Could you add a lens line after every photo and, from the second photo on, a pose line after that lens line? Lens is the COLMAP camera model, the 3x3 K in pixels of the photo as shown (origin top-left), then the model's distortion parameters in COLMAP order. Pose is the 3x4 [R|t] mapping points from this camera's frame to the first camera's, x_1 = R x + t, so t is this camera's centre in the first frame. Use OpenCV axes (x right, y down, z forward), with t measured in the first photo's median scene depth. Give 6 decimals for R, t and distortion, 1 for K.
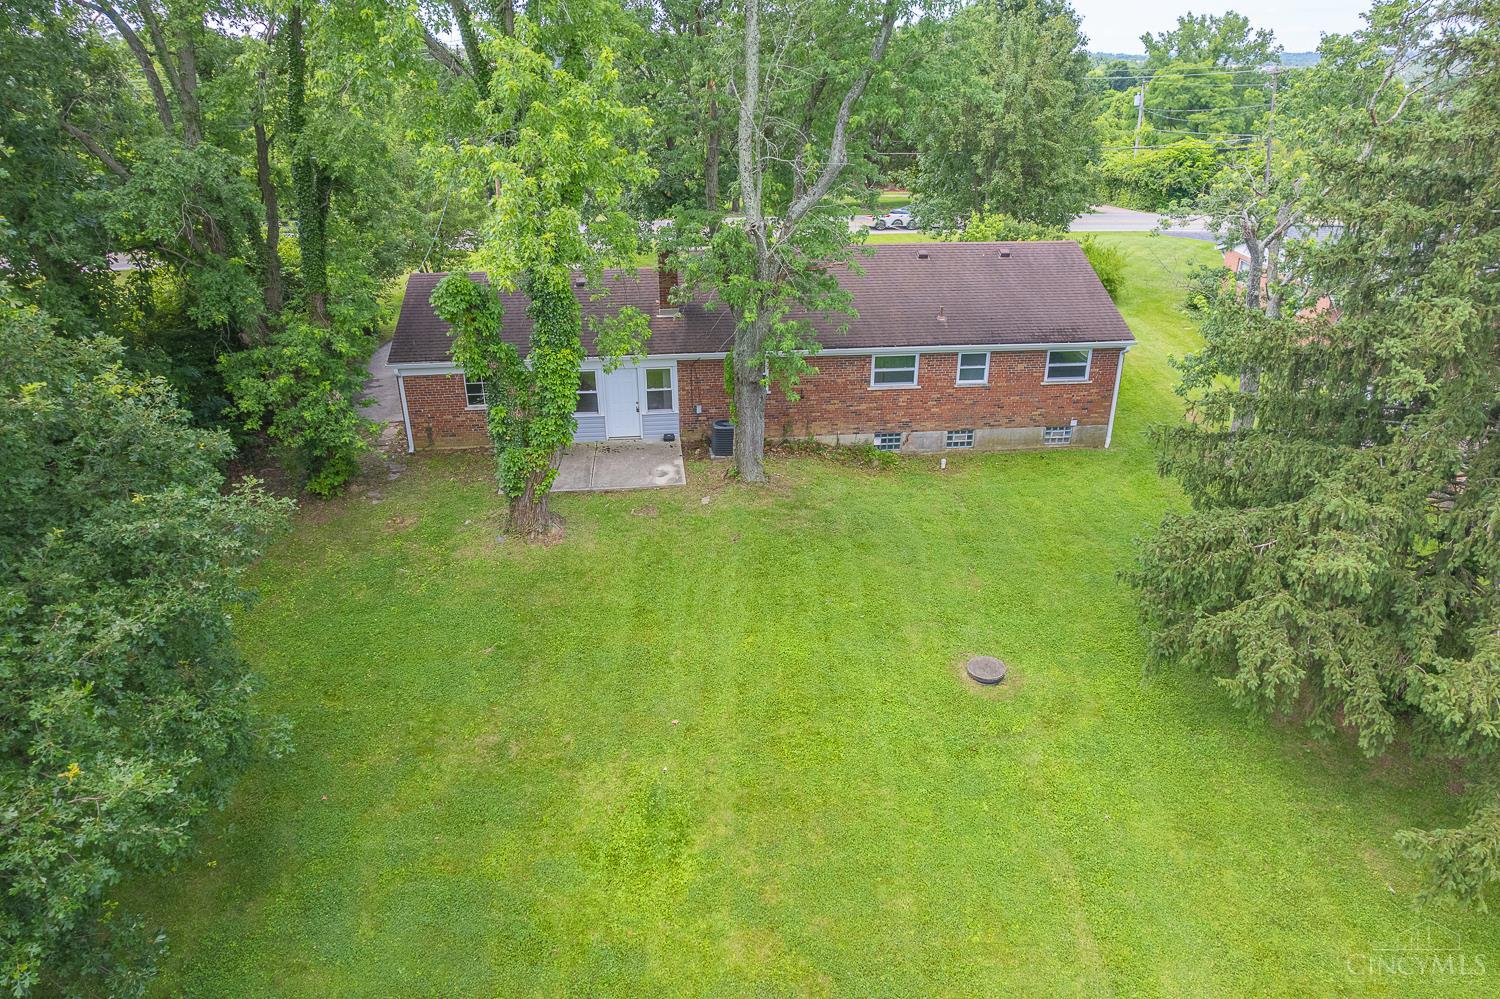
lens RADIAL K [[957.8, 0, 750.0], [0, 957.8, 499.5], [0, 0, 1]] dist [-0.051967, 0.001316]
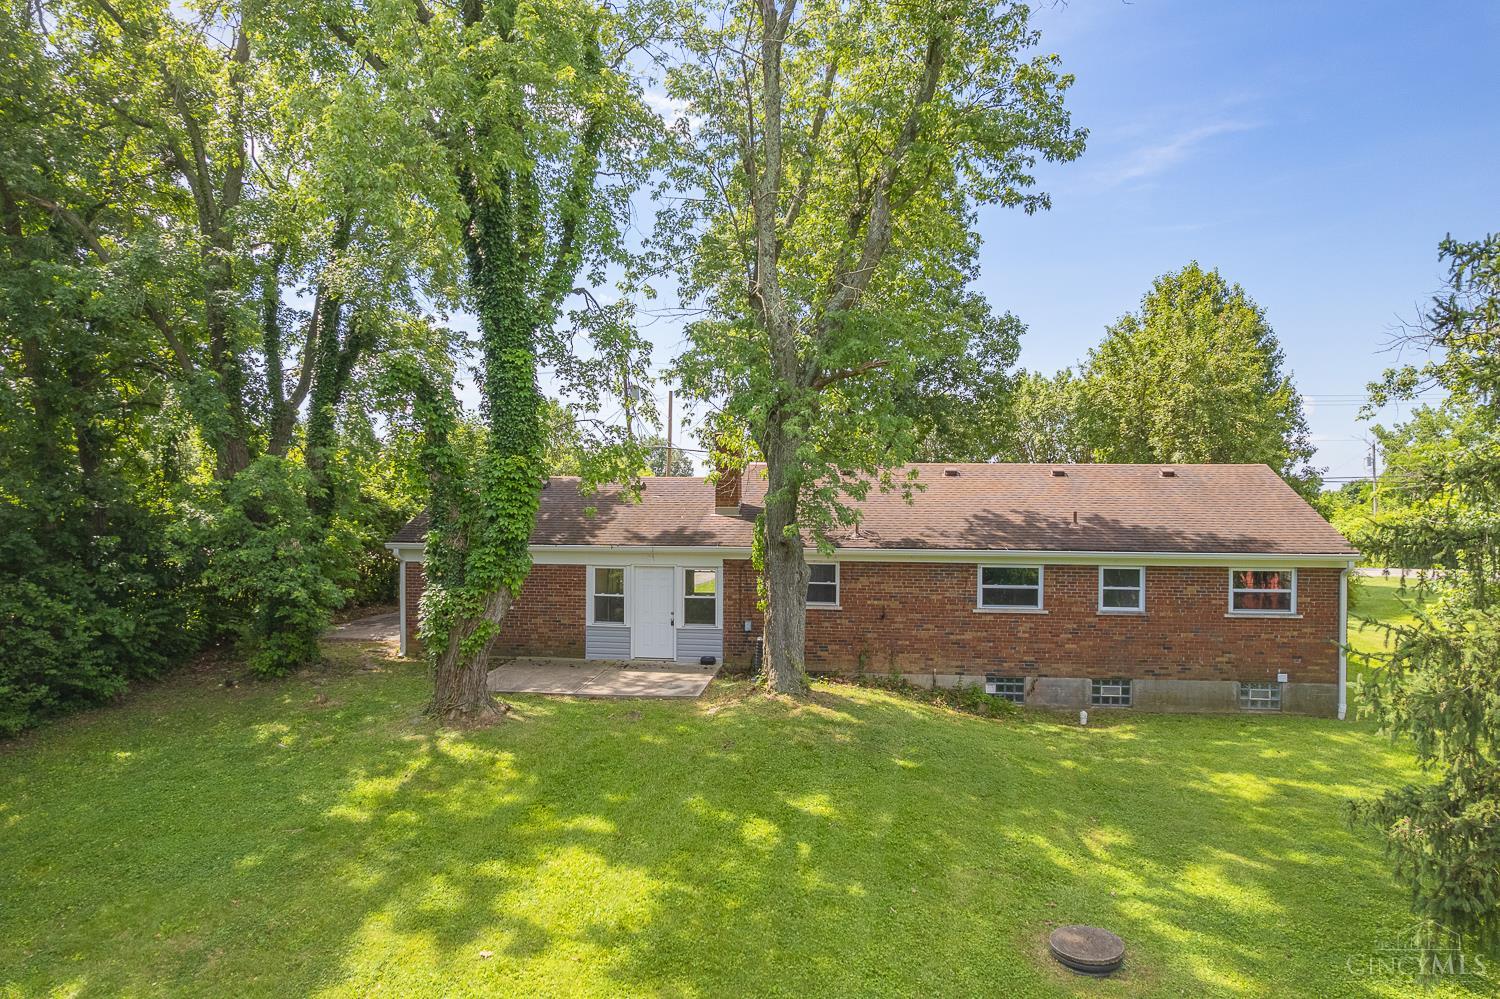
lens RADIAL K [[957.8, 0, 750.0], [0, 957.8, 499.5], [0, 0, 1]] dist [-0.051967, 0.001316]
pose [[0.971844, 0.009376, -0.235440, 0.127184], [-0.107201, 0.907401, -0.406365, 0.125477], [0.209828, 0.420162, 0.882857, 0.268130]]
